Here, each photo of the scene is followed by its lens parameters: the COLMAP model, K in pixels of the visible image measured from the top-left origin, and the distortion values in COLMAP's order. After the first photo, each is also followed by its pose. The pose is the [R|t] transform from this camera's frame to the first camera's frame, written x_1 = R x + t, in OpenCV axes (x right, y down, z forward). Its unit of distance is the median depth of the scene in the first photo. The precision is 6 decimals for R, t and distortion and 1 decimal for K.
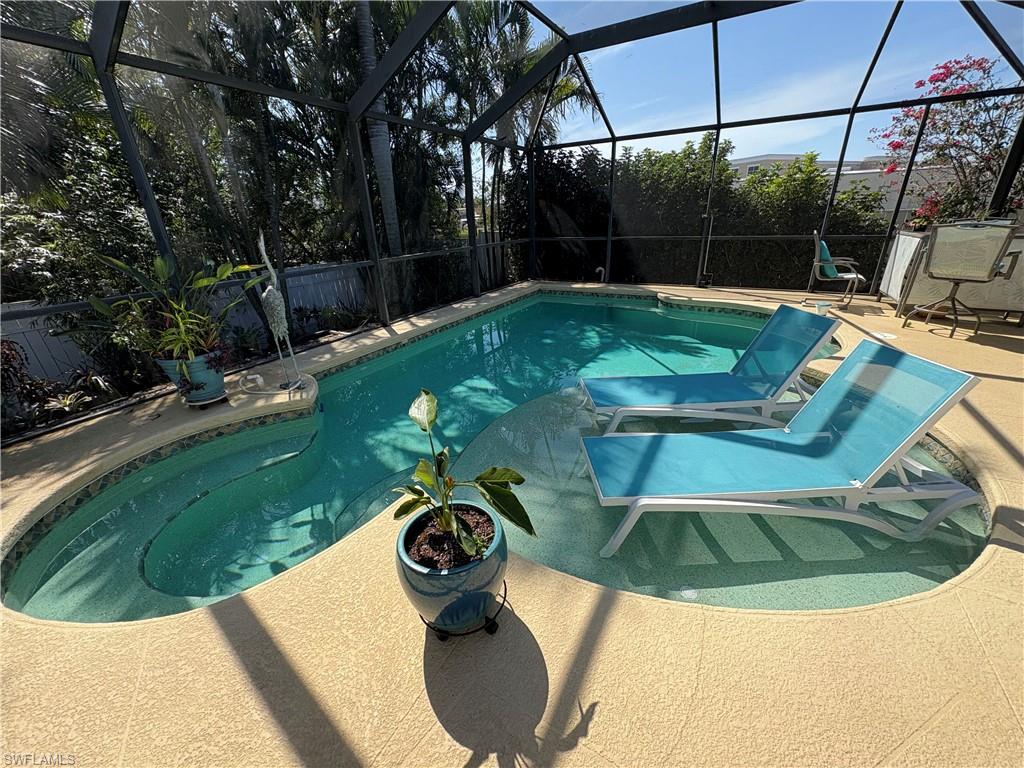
lens RADIAL K [[406.8, 0, 503.0], [0, 406.8, 377.4], [0, 0, 1]] dist [0.000676, -0.000208]
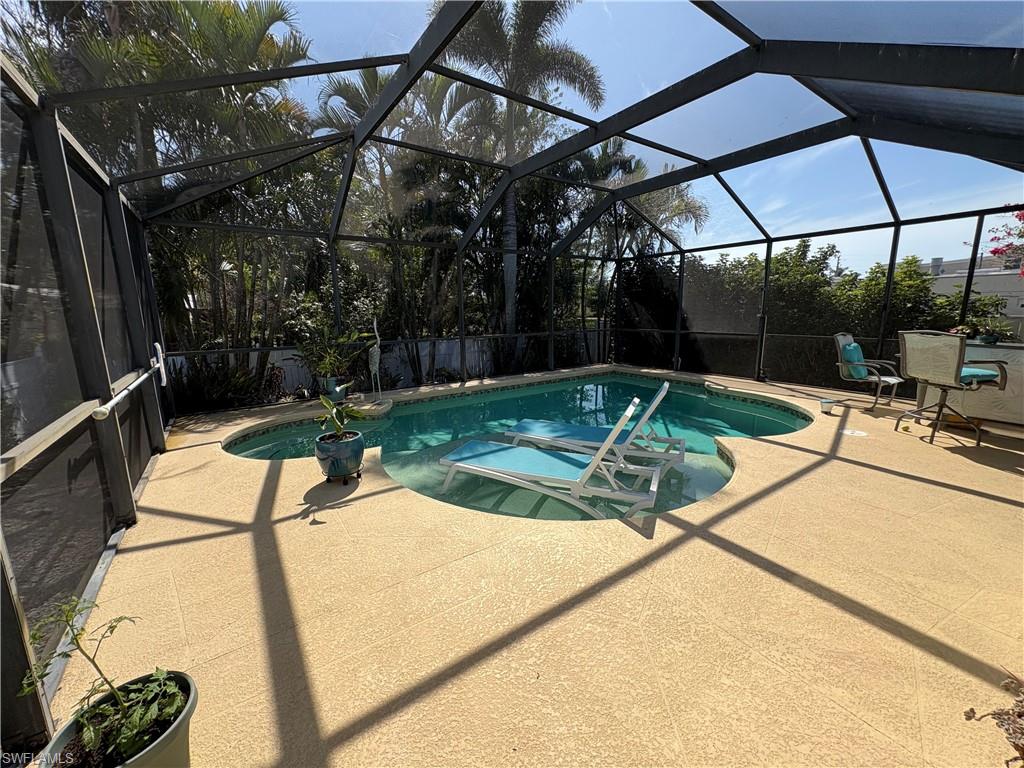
lens RADIAL K [[406.8, 0, 519.0], [0, 406.8, 386.1], [0, 0, 1]] dist [0.000676, -0.000208]
pose [[0.910184, 0.101268, -0.401634, 0.454390], [-0.172893, 0.974027, -0.146220, 0.064389], [0.376395, 0.202527, 0.904052, -0.216515]]
